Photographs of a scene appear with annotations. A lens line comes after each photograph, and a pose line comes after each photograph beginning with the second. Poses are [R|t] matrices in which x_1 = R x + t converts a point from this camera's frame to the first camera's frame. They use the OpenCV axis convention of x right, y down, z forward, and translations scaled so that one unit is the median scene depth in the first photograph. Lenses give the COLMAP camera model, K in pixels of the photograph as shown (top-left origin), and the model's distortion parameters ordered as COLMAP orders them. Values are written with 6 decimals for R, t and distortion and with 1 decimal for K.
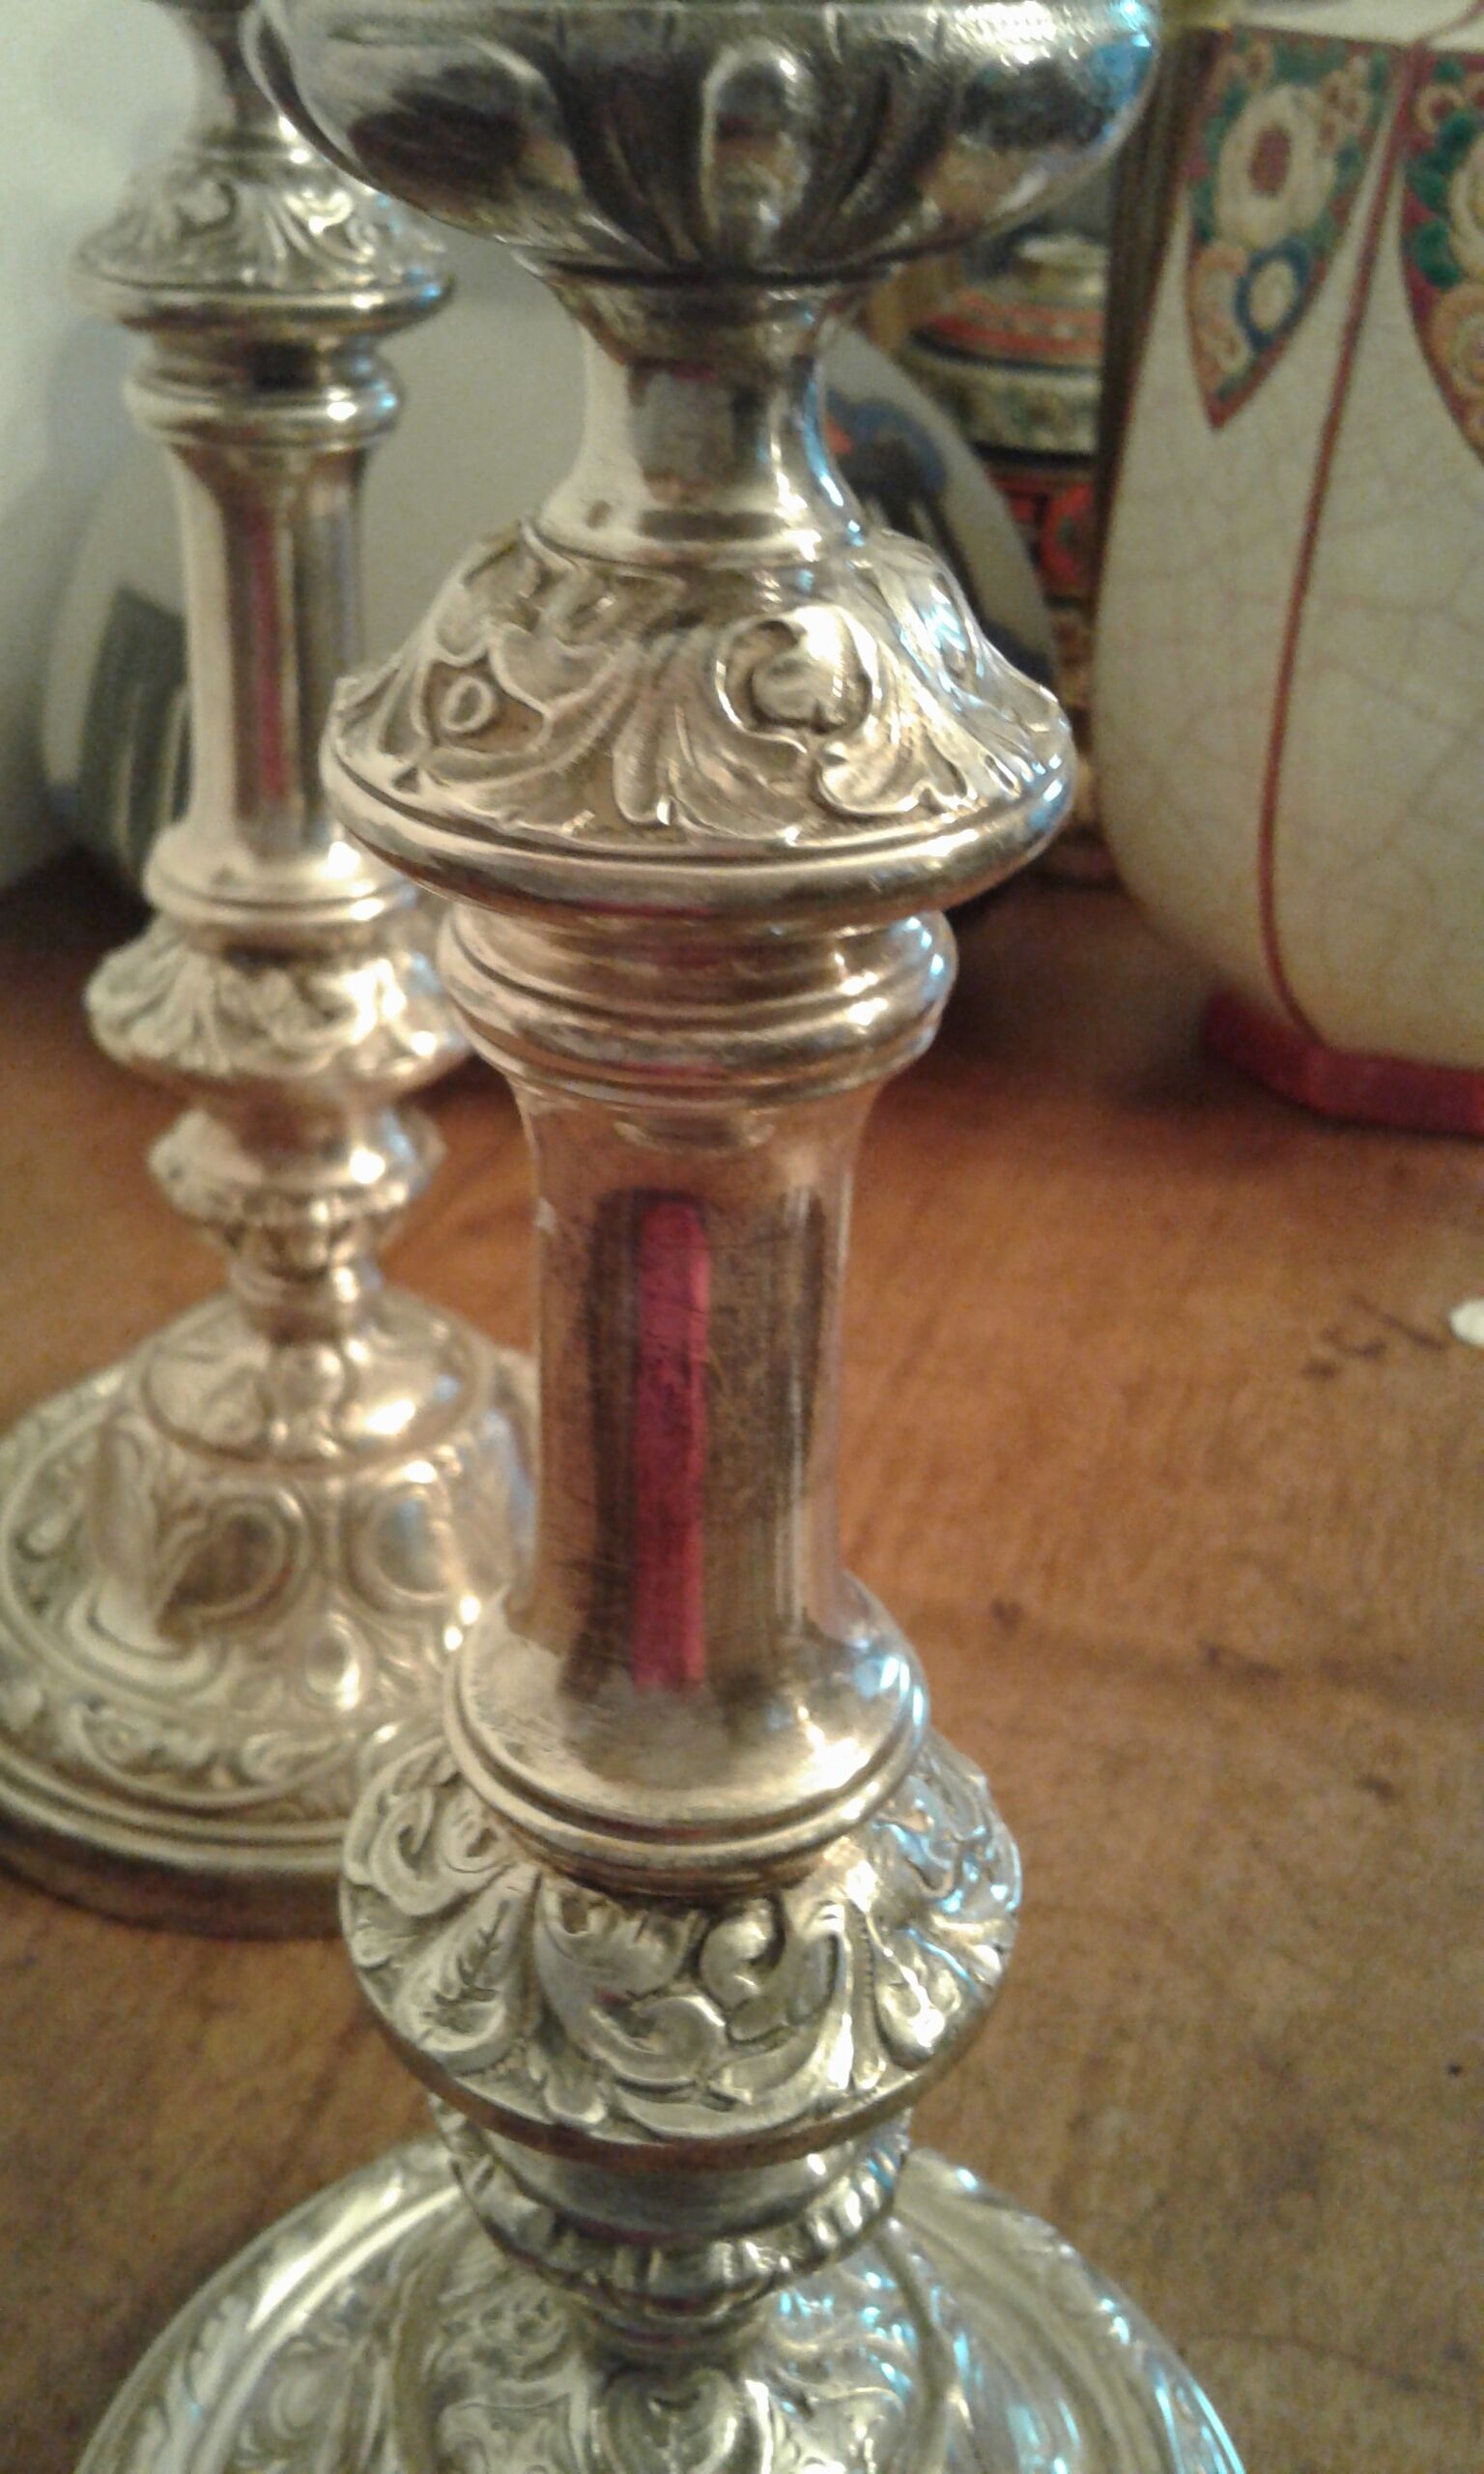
lens RADIAL K [[2447.1, 0, 742.0], [0, 2447.1, 1237.0], [0, 0, 1]] dist [0.116129, -0.277428]
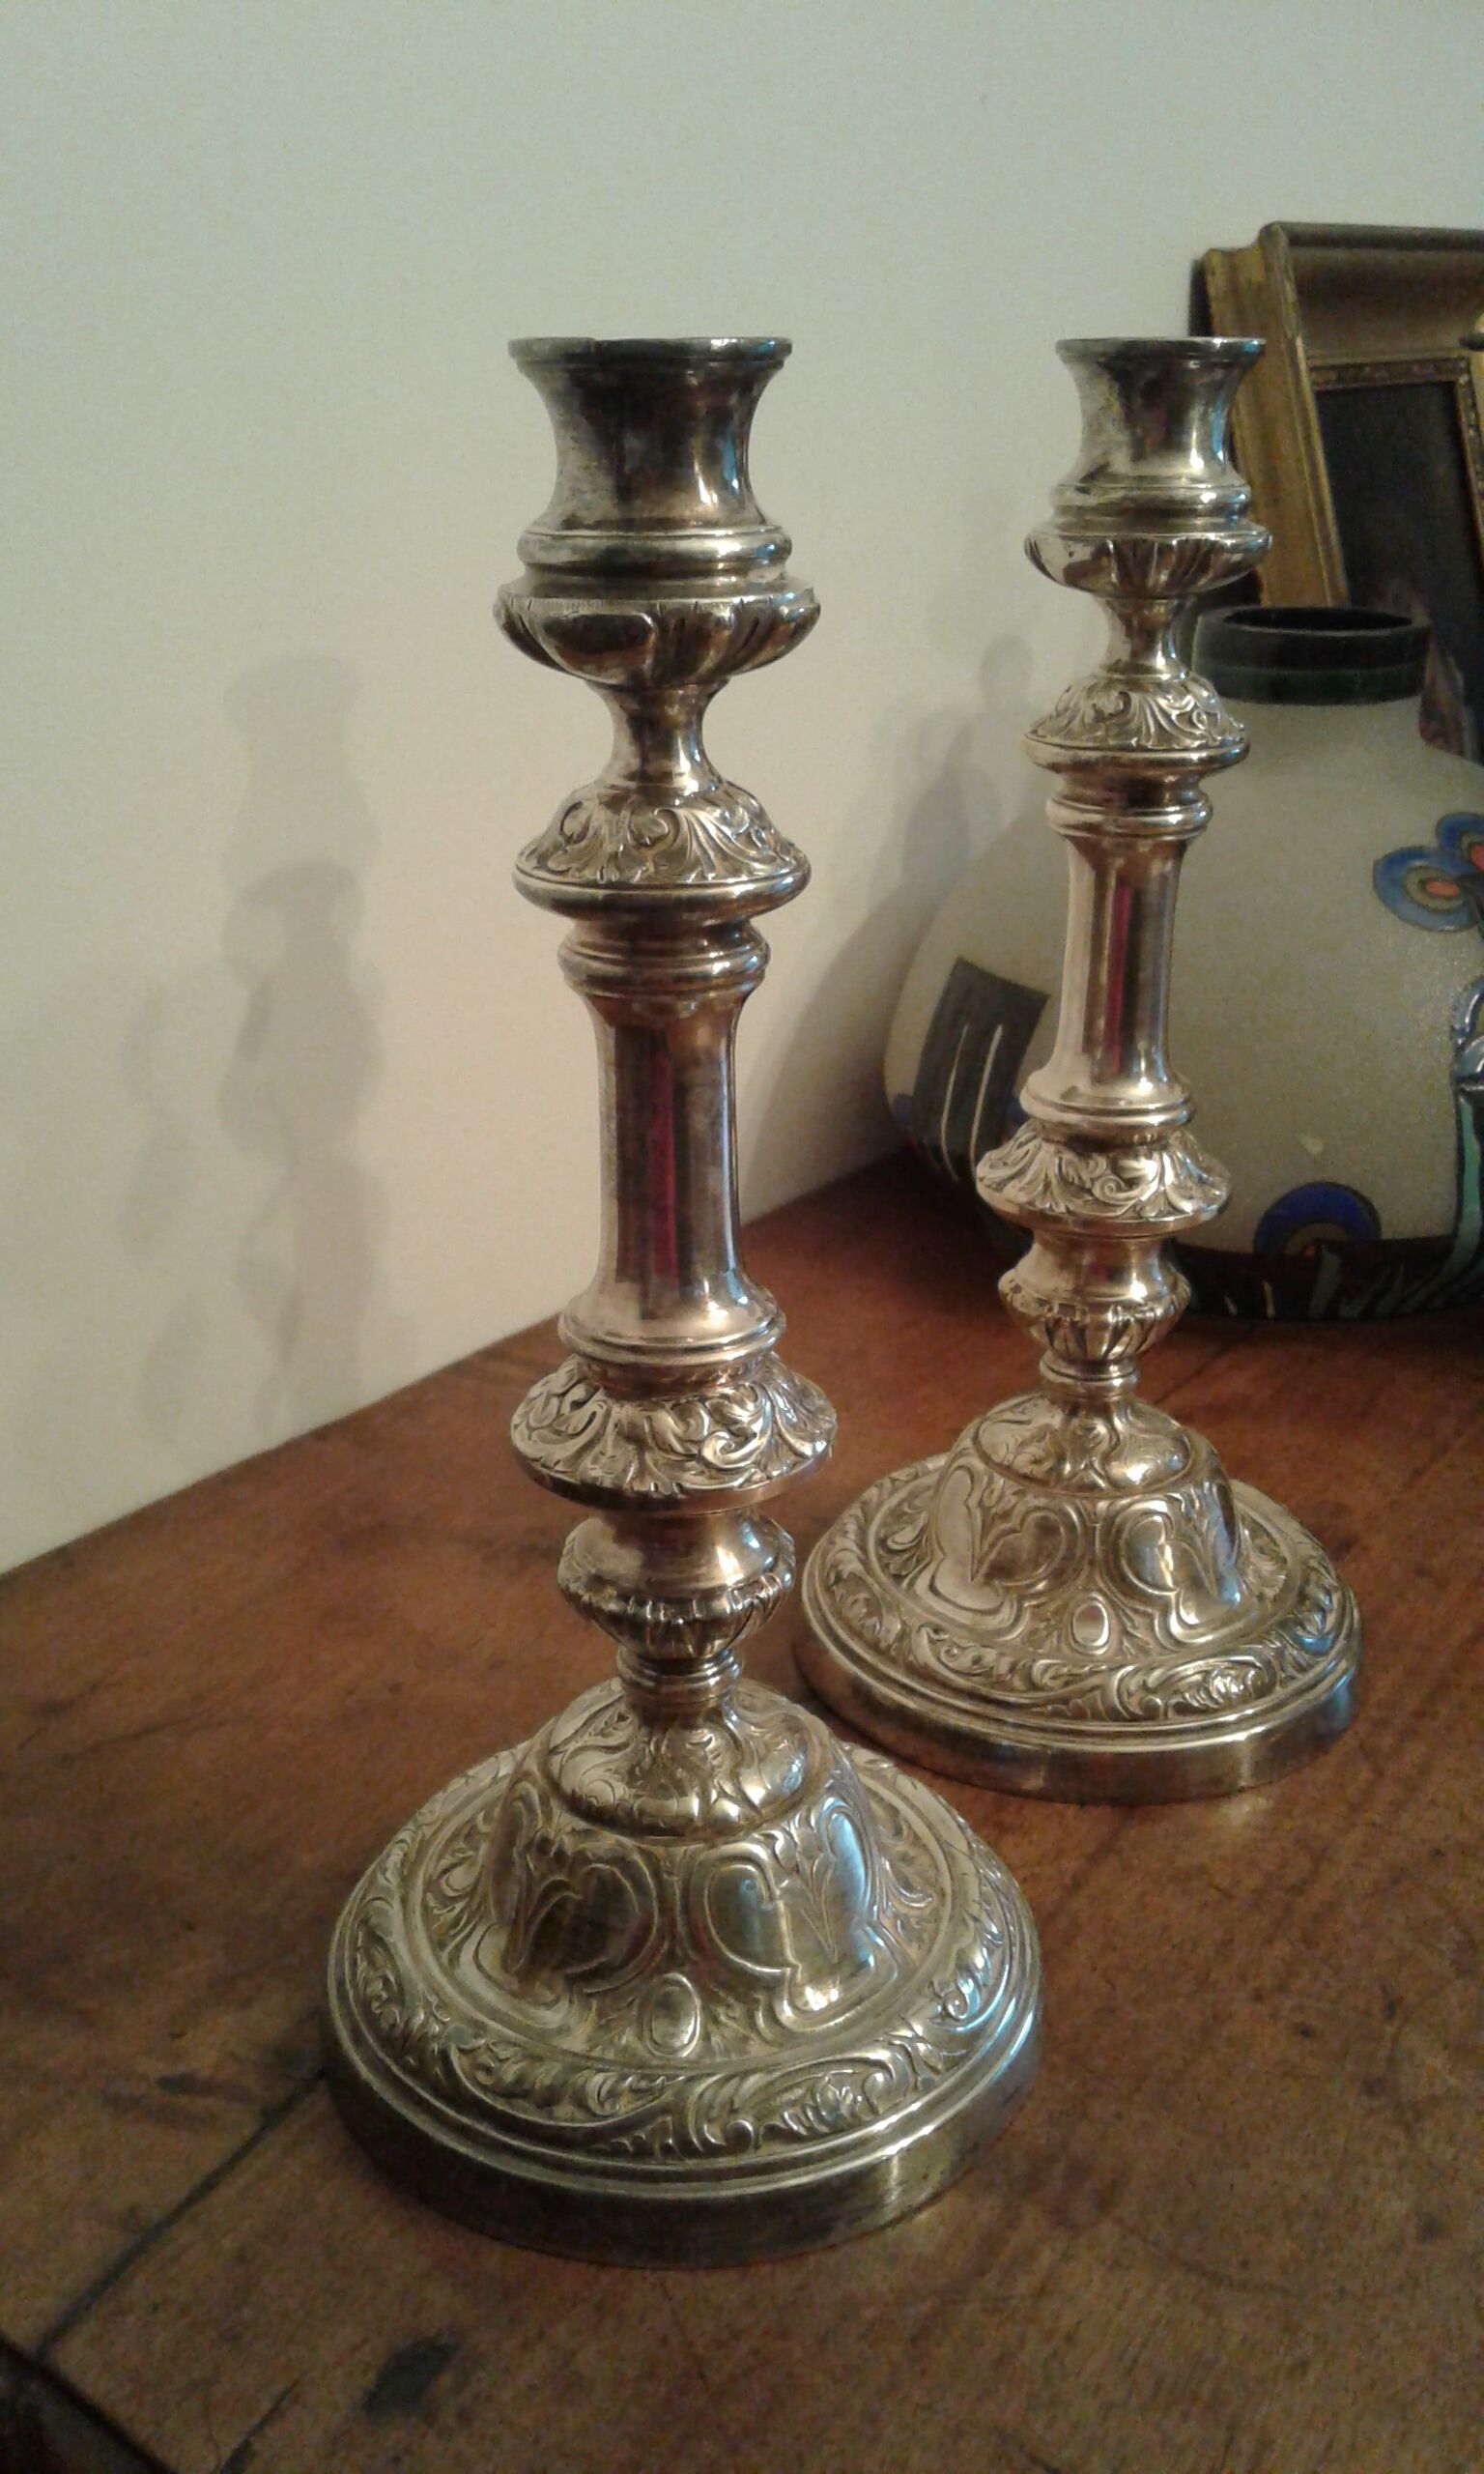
lens RADIAL K [[2447.1, 0, 742.0], [0, 2447.1, 1237.0], [0, 0, 1]] dist [0.116129, -0.277428]
pose [[0.965487, 0.051590, -0.255289, -0.003888], [-0.096452, 0.981319, -0.166464, 0.247594], [0.241932, 0.185342, 0.952427, -0.601533]]
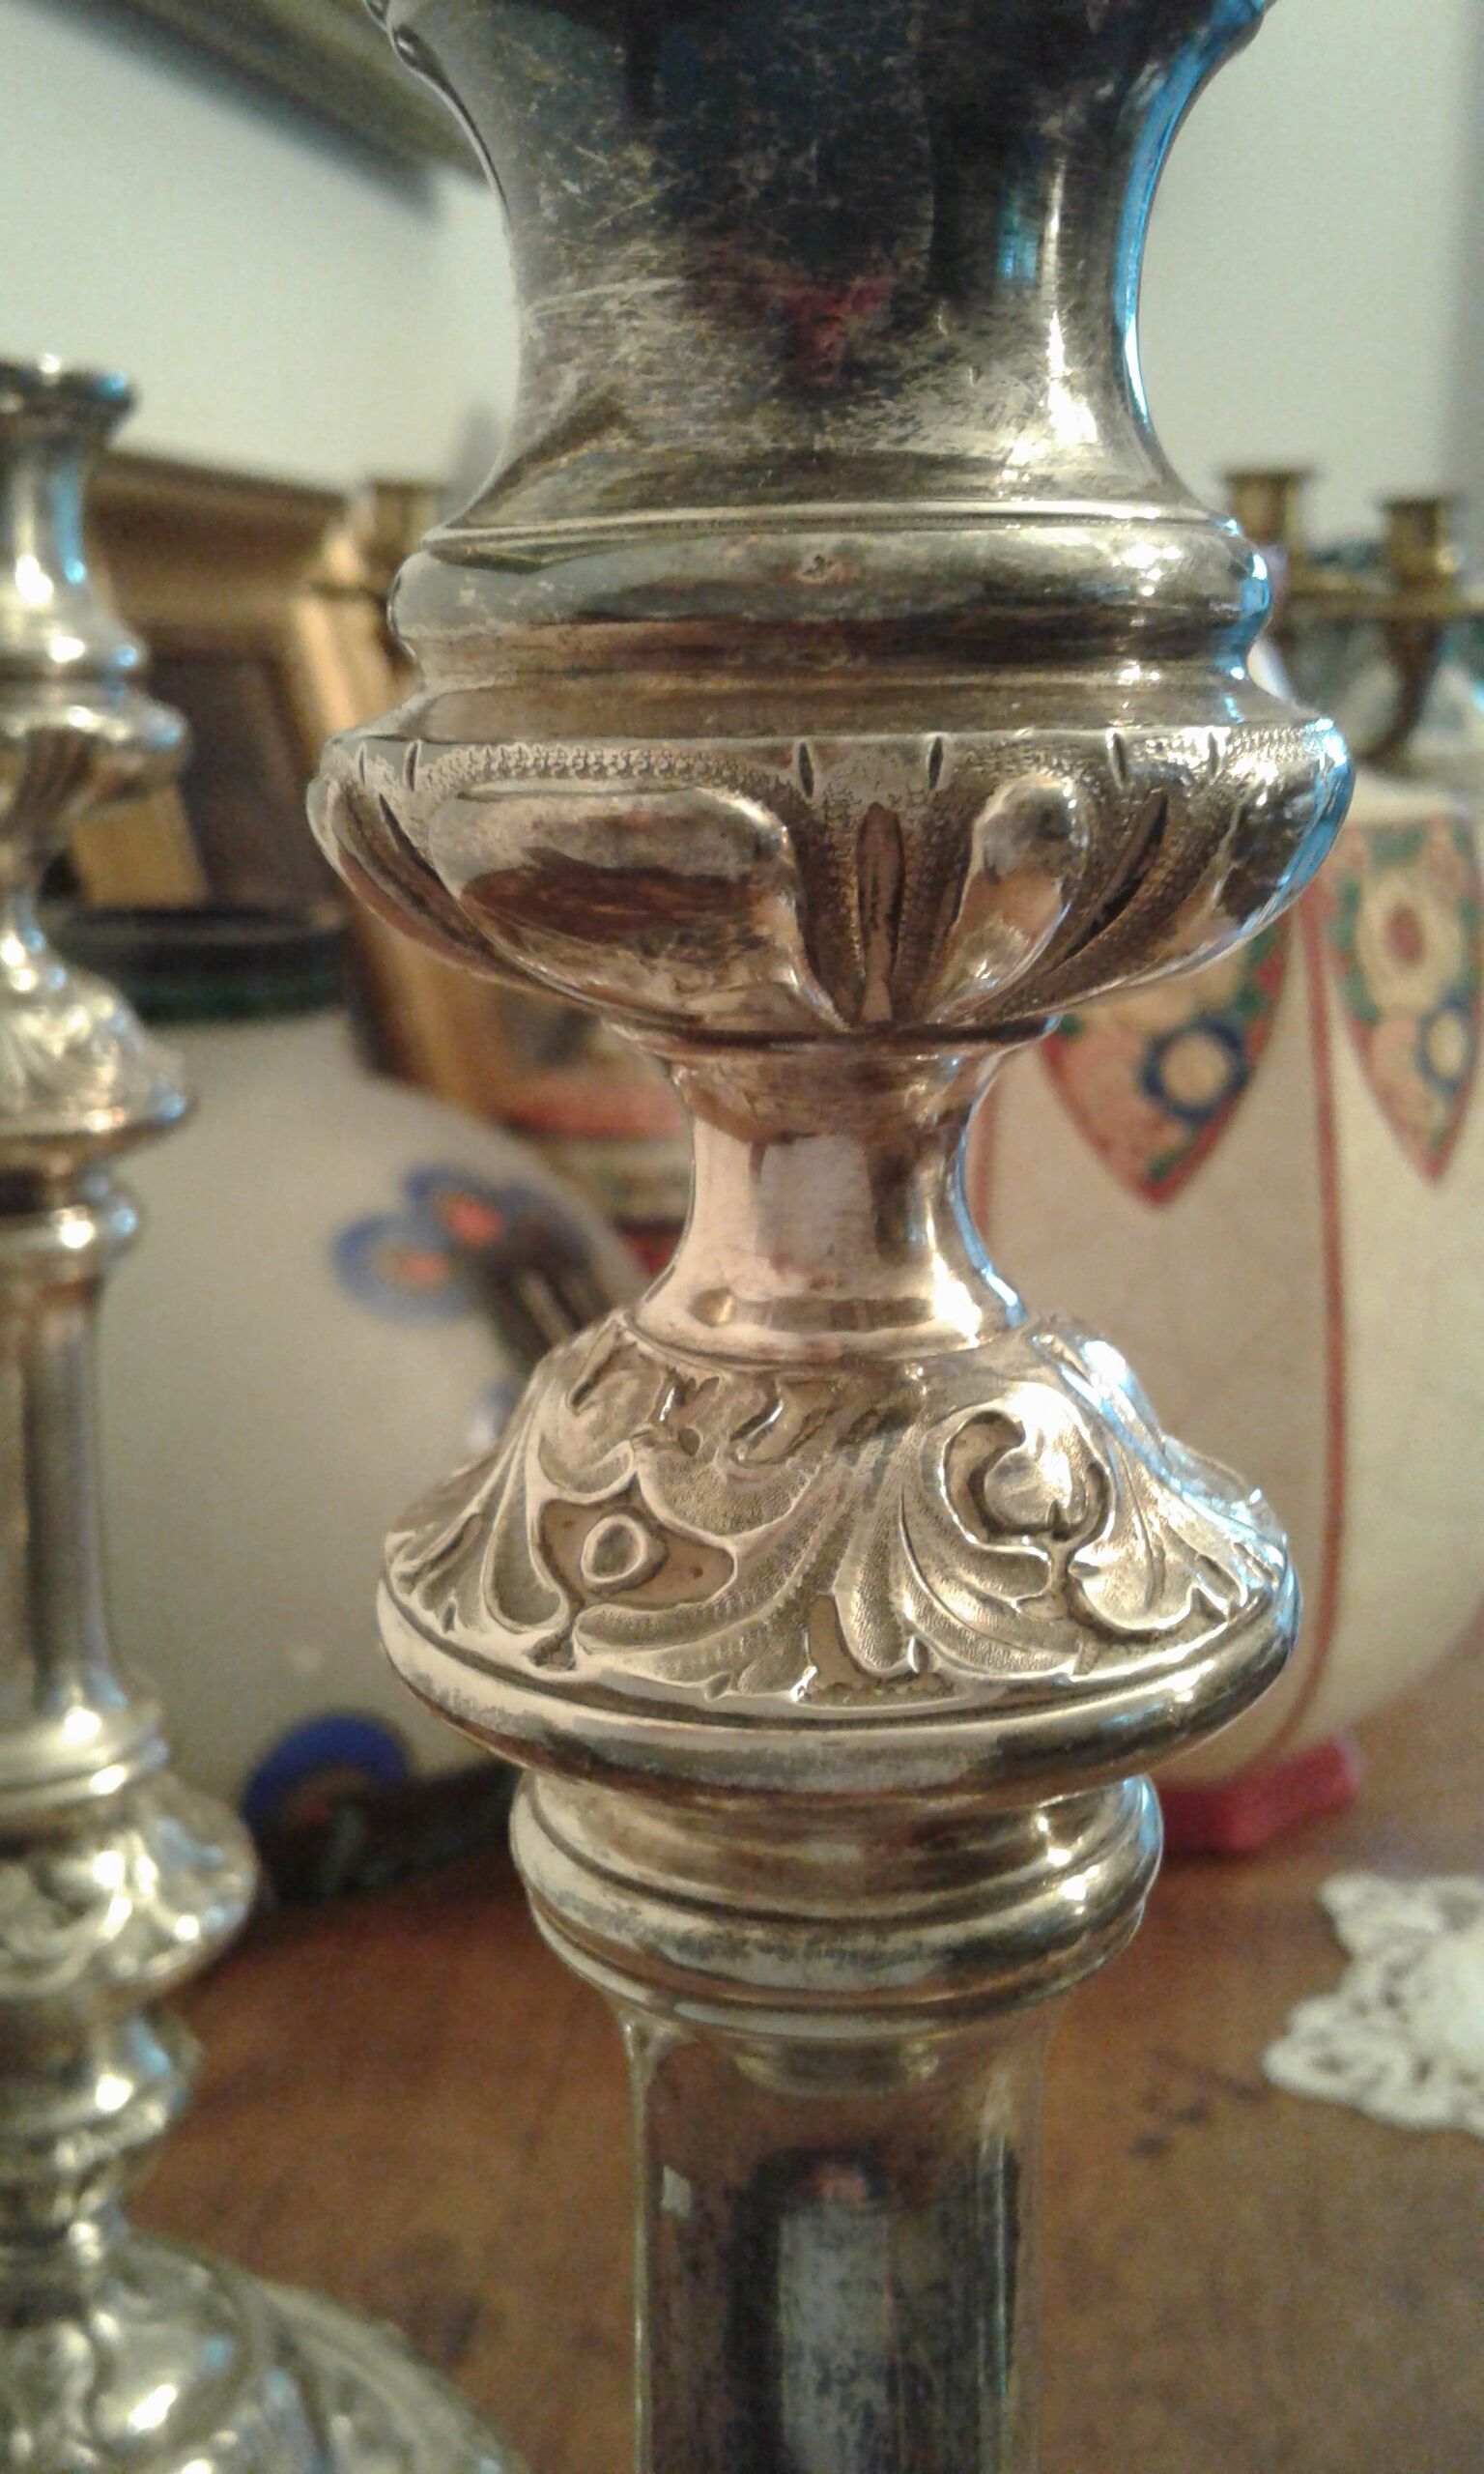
lens RADIAL K [[2447.1, 0, 742.0], [0, 2447.1, 1237.0], [0, 0, 1]] dist [0.116129, -0.277428]
pose [[0.975058, -0.084014, 0.205433, -0.107629], [0.141584, 0.948251, -0.284209, -0.038241], [-0.170925, 0.306206, 0.936495, 0.102103]]
